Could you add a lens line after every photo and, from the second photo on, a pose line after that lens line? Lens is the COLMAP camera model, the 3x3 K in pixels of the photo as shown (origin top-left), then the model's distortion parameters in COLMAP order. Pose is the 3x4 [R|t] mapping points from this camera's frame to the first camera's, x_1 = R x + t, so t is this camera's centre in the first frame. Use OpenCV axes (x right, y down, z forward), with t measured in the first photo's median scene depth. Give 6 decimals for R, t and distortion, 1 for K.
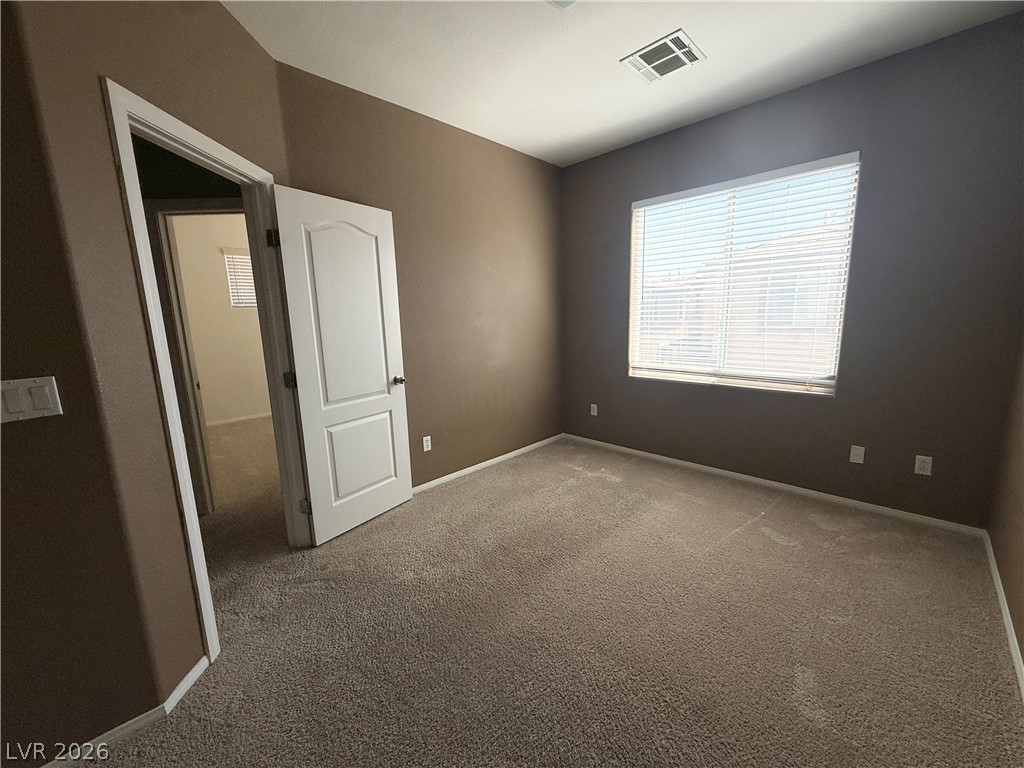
lens RADIAL K [[407.8, 0, 508.2], [0, 407.8, 380.8], [0, 0, 1]] dist [0.000931, -0.000879]
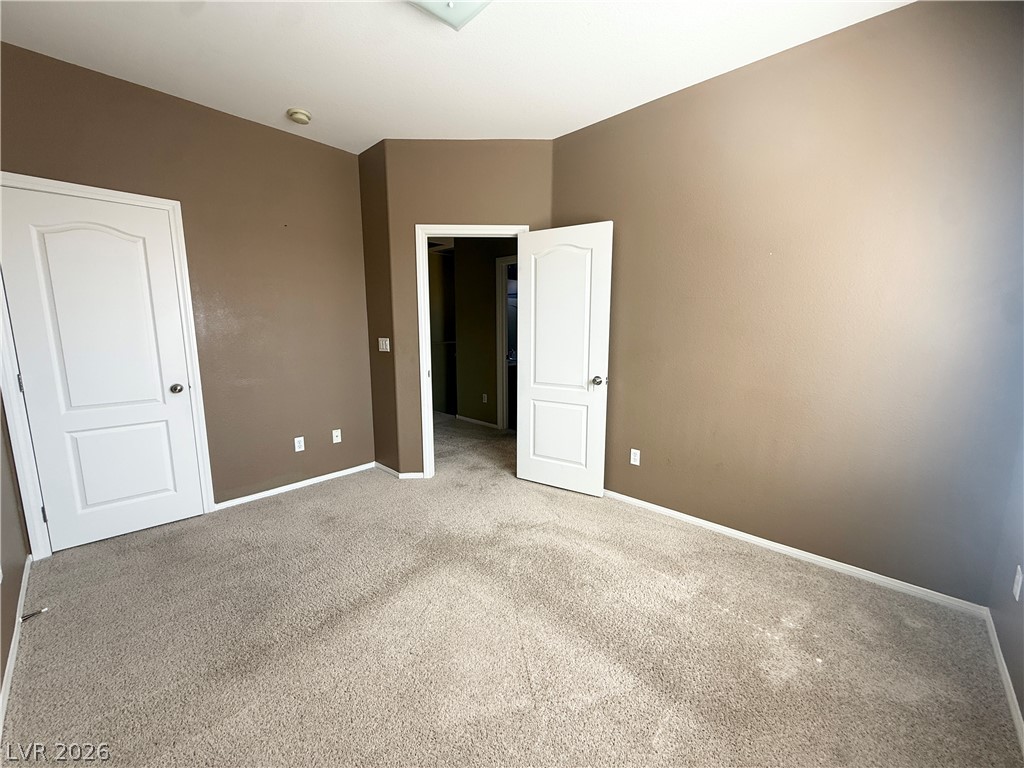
lens RADIAL K [[407.8, 0, 511.7], [0, 407.8, 387.7], [0, 0, 1]] dist [0.000931, -0.000879]
pose [[0.023103, 0.176648, -0.984003, 0.783953], [-0.165974, 0.971284, 0.170468, -0.129148], [0.985859, 0.159380, 0.051759, 0.738511]]
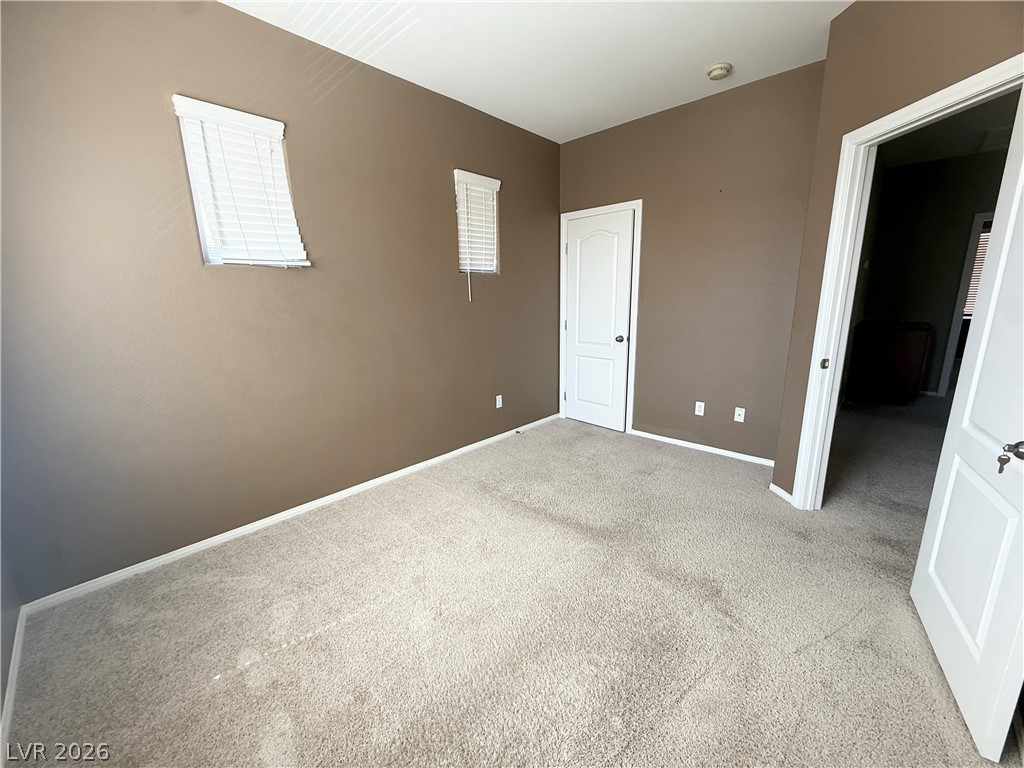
lens RADIAL K [[407.8, 0, 517.2], [0, 407.8, 384.8], [0, 0, 1]] dist [0.000931, -0.000879]
pose [[-0.998601, 0.049022, -0.019846, 0.199217], [0.037924, 0.925297, 0.377342, -0.218525], [0.036862, 0.376061, -0.925861, 1.316359]]
